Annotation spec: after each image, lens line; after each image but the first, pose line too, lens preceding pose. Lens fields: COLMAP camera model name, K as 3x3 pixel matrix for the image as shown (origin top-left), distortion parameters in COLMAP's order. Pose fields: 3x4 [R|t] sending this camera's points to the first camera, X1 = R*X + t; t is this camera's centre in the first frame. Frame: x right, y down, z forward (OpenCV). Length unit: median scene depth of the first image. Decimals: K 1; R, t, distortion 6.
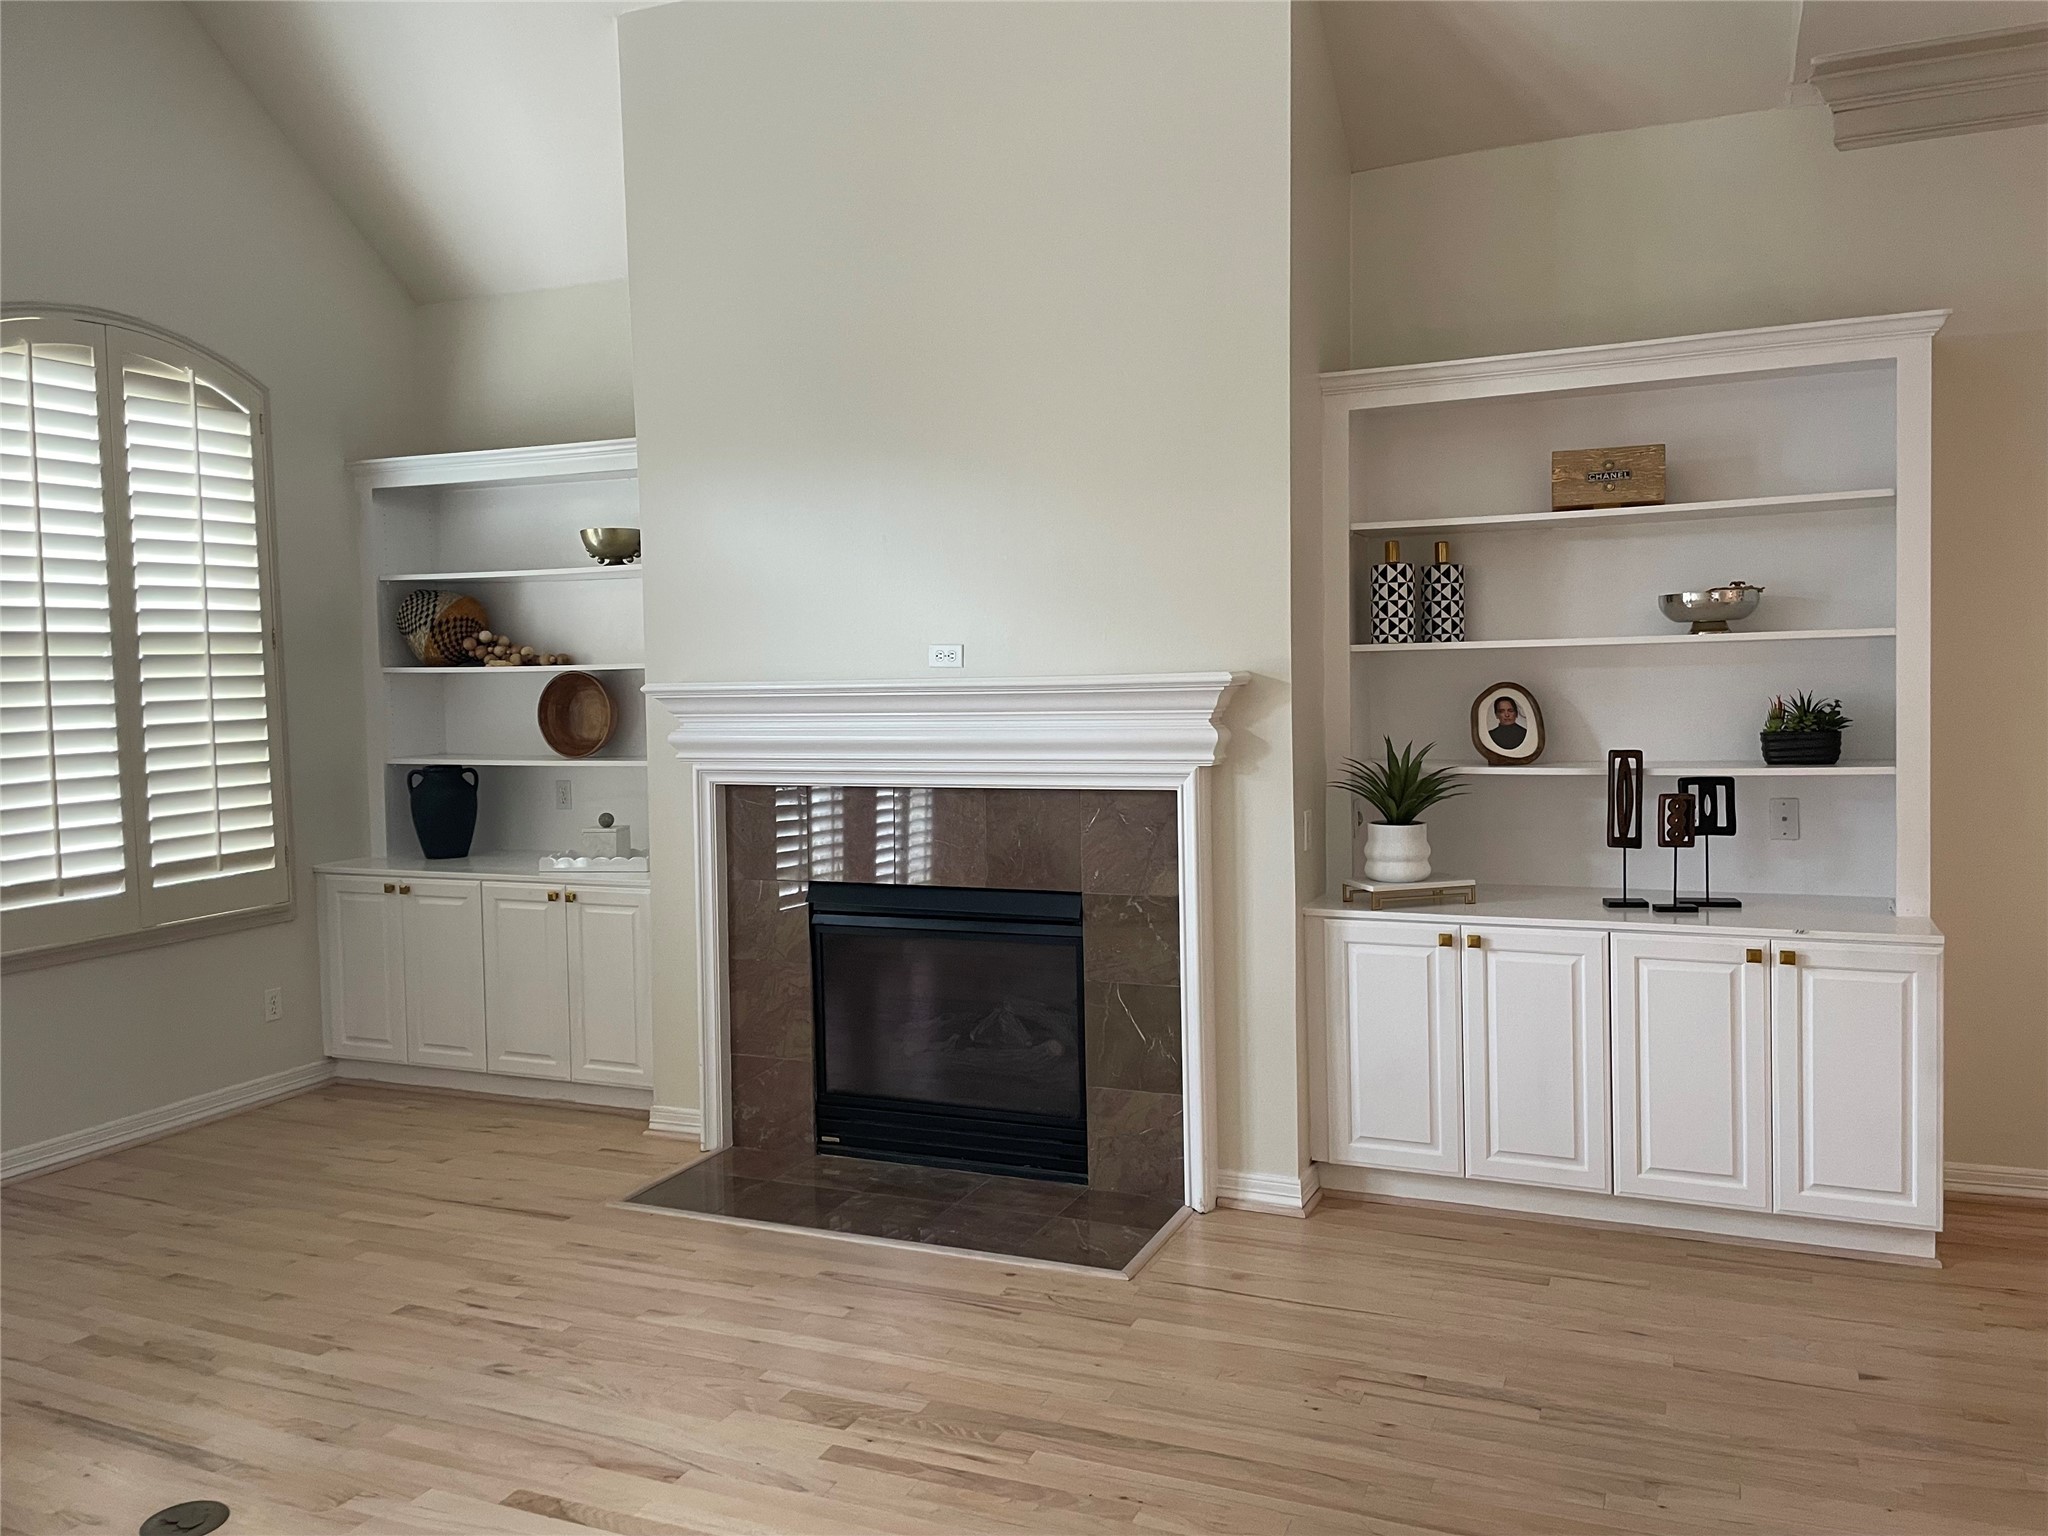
lens RADIAL K [[1549.8, 0, 1038.3], [0, 1549.8, 734.7], [0, 0, 1]] dist [0.087838, -0.106305]
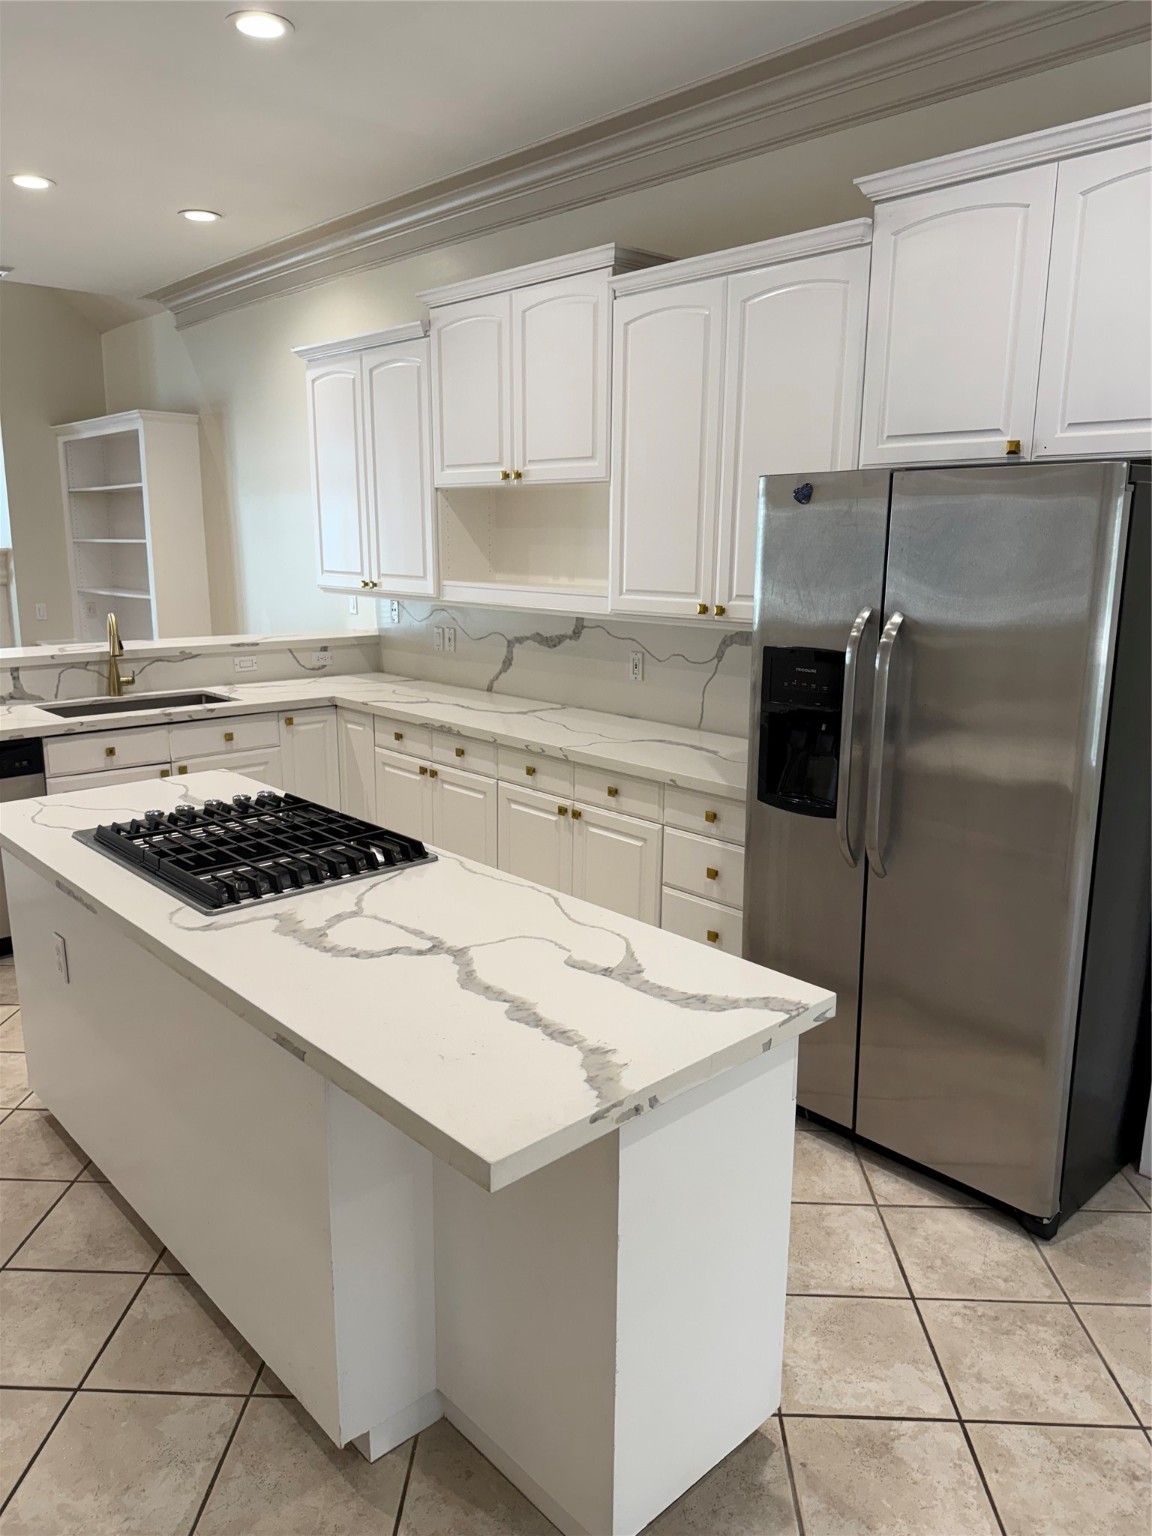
lens RADIAL K [[1080.2, 0, 585.0], [0, 1080.2, 770.0], [0, 0, 1]] dist [0.064952, -0.078952]
pose [[0.916822, 0.112659, -0.383074, 1.765816], [-0.045912, 0.982752, 0.179137, -0.048064], [0.396648, -0.146650, 0.906181, -0.329296]]
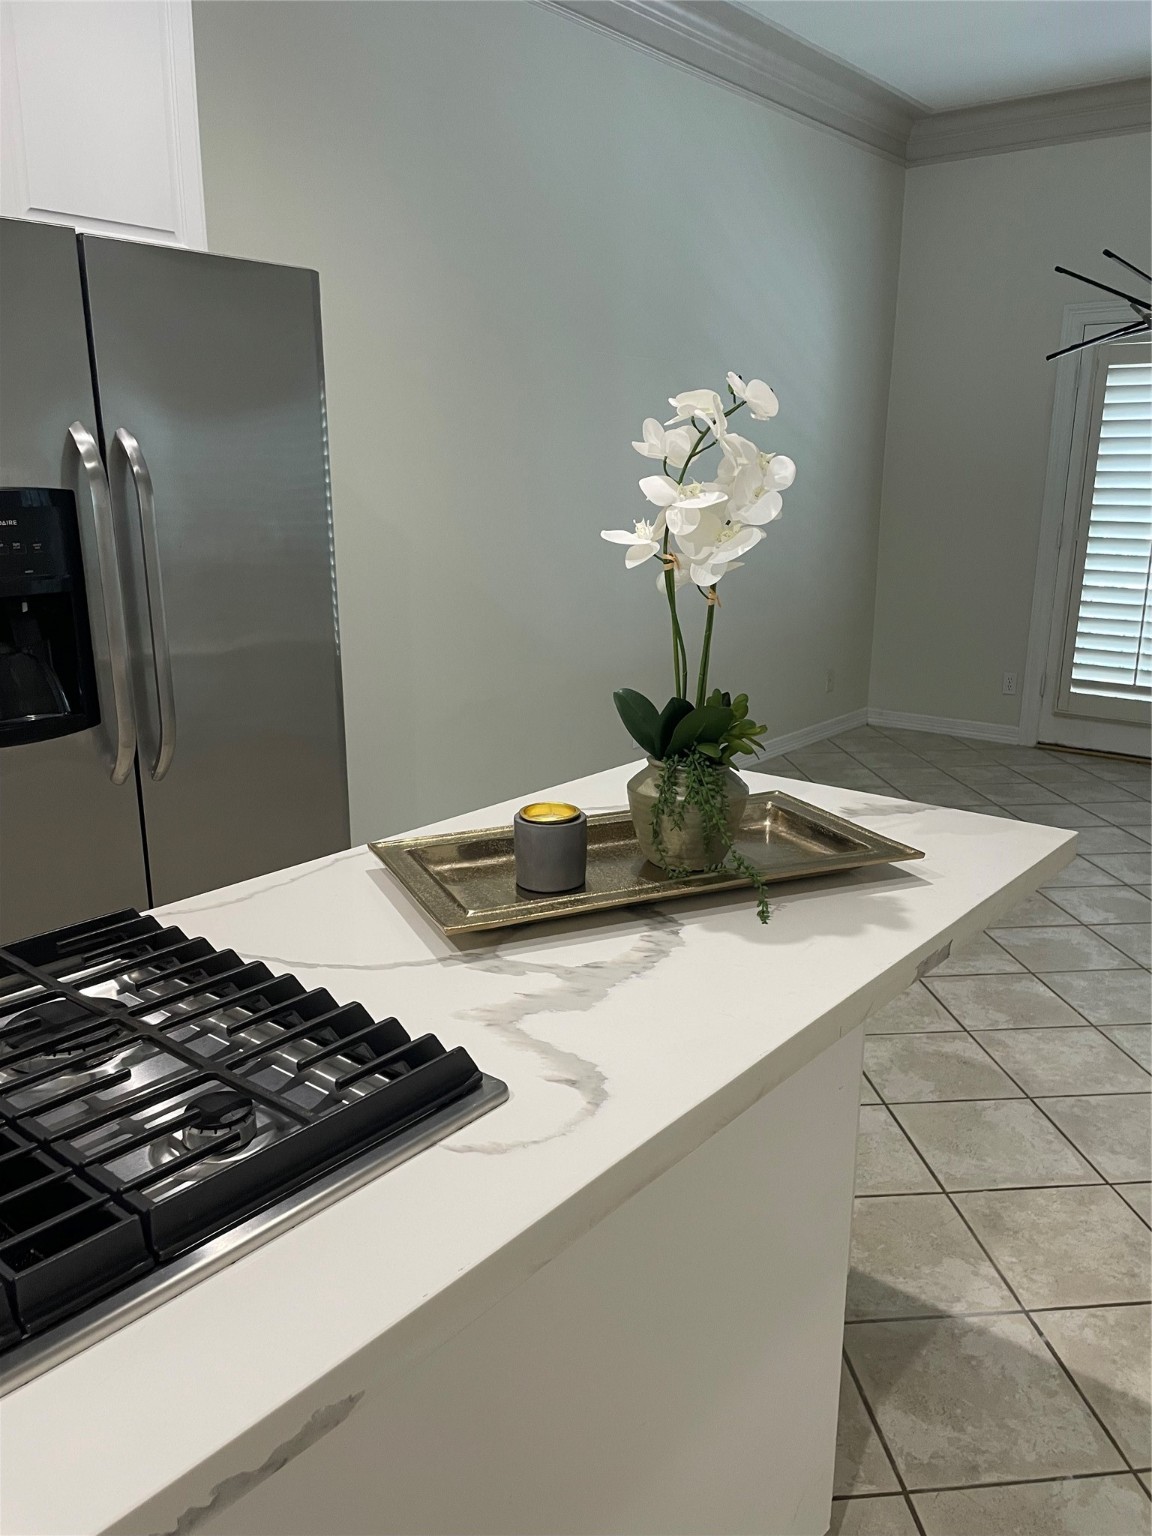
lens RADIAL K [[1162.4, 0, 590.9], [0, 1162.4, 769.4], [0, 0, 1]] dist [0.087838, -0.106305]
pose [[0.270169, -0.216206, 0.938223, 1.231920], [0.035275, 0.976029, 0.214761, 0.007099], [-0.962166, -0.024926, 0.271320, -0.028136]]
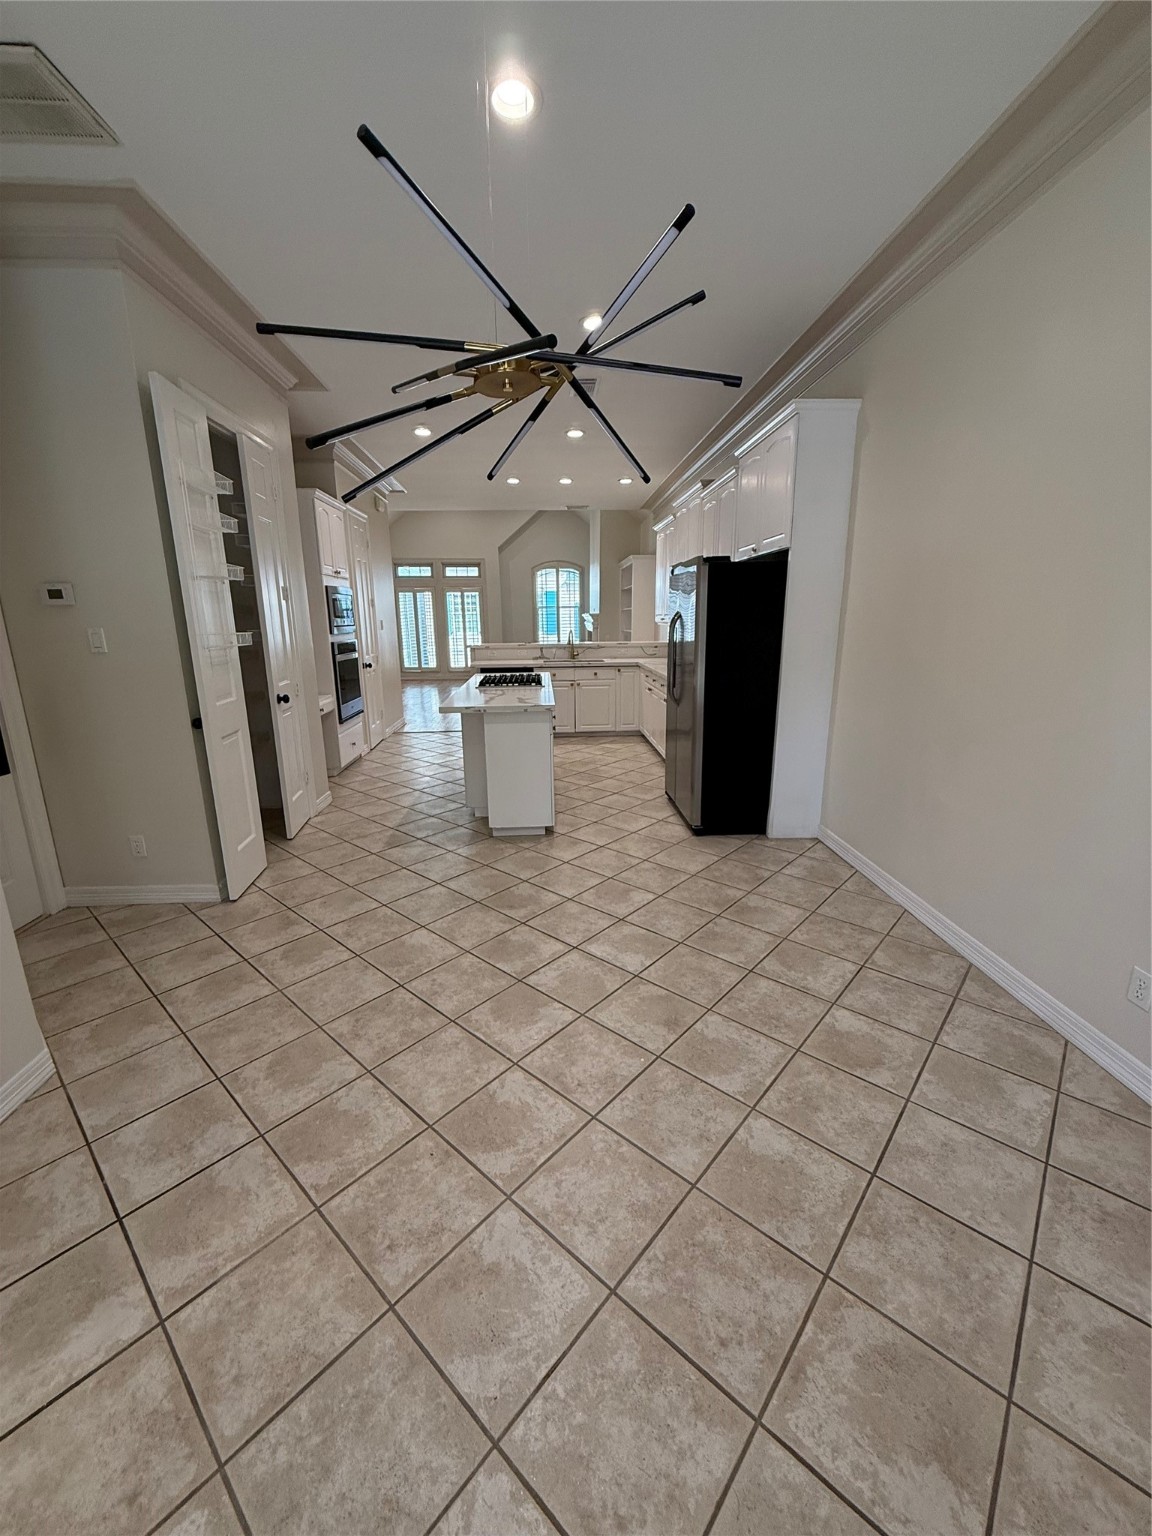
lens RADIAL K [[611.7, 0, 582.3], [0, 611.7, 773.1], [0, 0, 1]] dist [-0.000894, 0.000321]
pose [[0.457029, 0.236558, -0.857418, 2.520137], [-0.042715, 0.968709, 0.244494, -0.016989], [0.888426, -0.075116, 0.452833, -0.302403]]
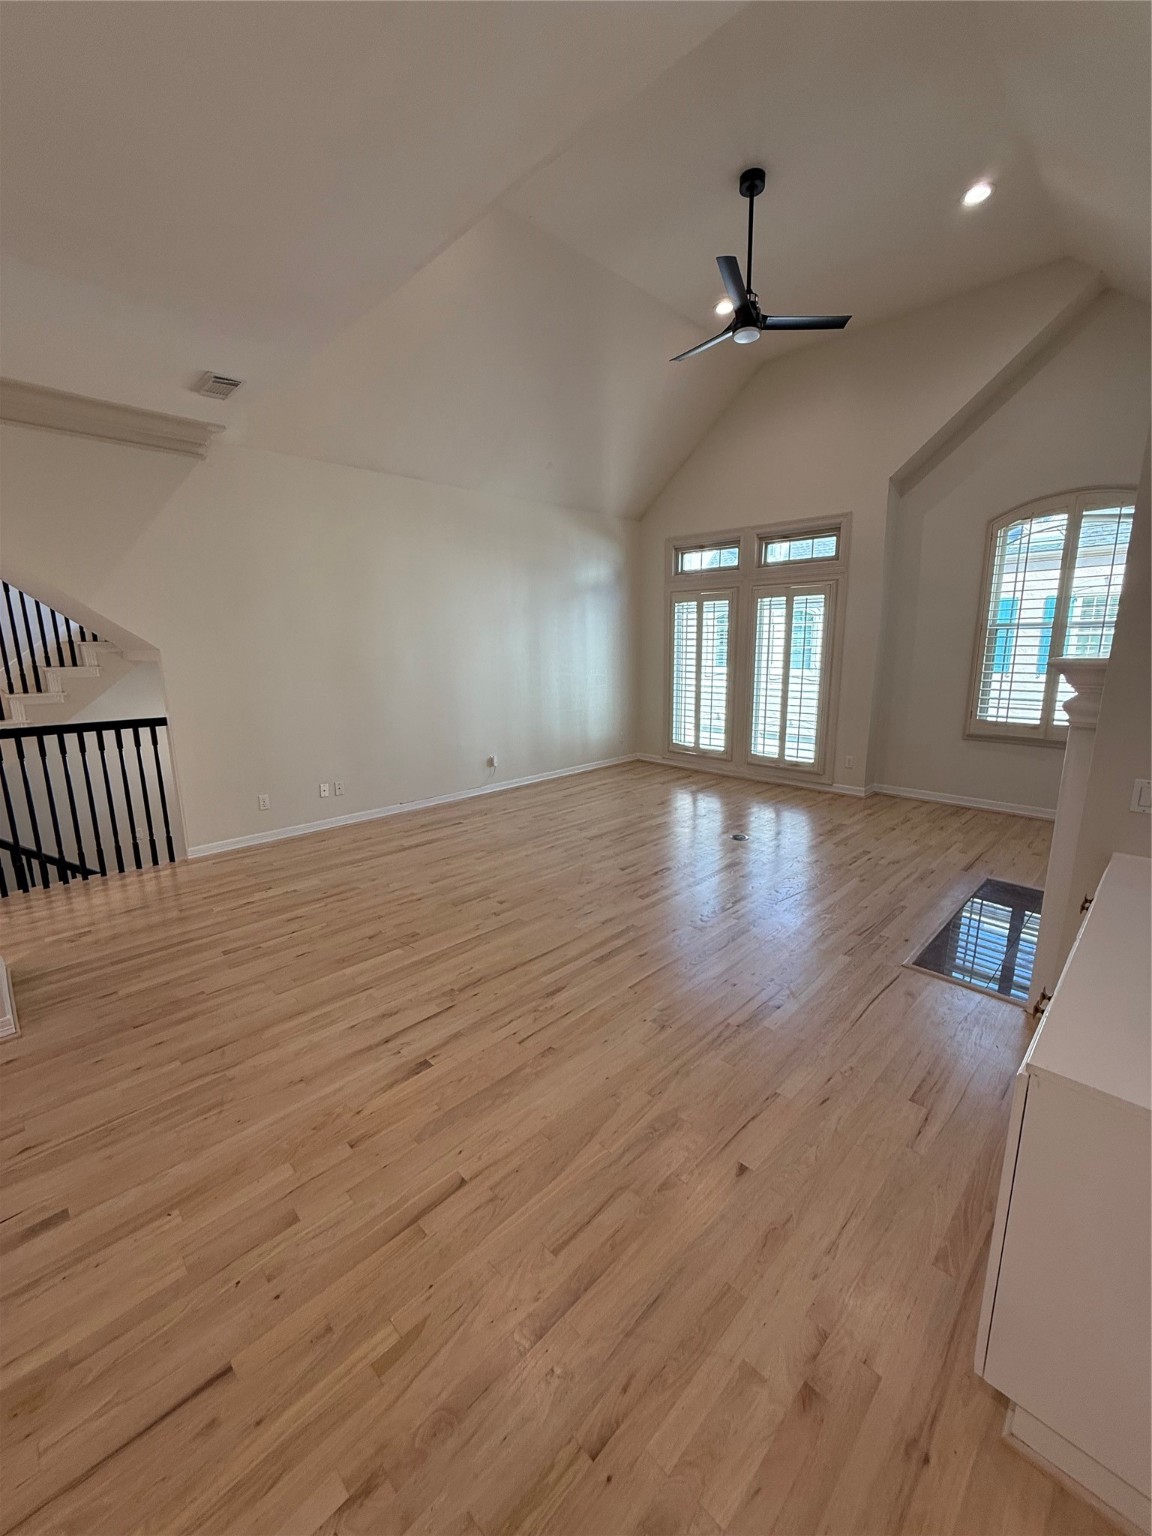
lens RADIAL K [[611.7, 0, 573.6], [0, 611.7, 767.4], [0, 0, 1]] dist [-0.000894, 0.000321]
pose [[-0.374000, 0.210917, -0.903127, 0.776960], [-0.023701, 0.971305, 0.236654, -0.062593], [0.927126, 0.109913, -0.358269, 0.778874]]
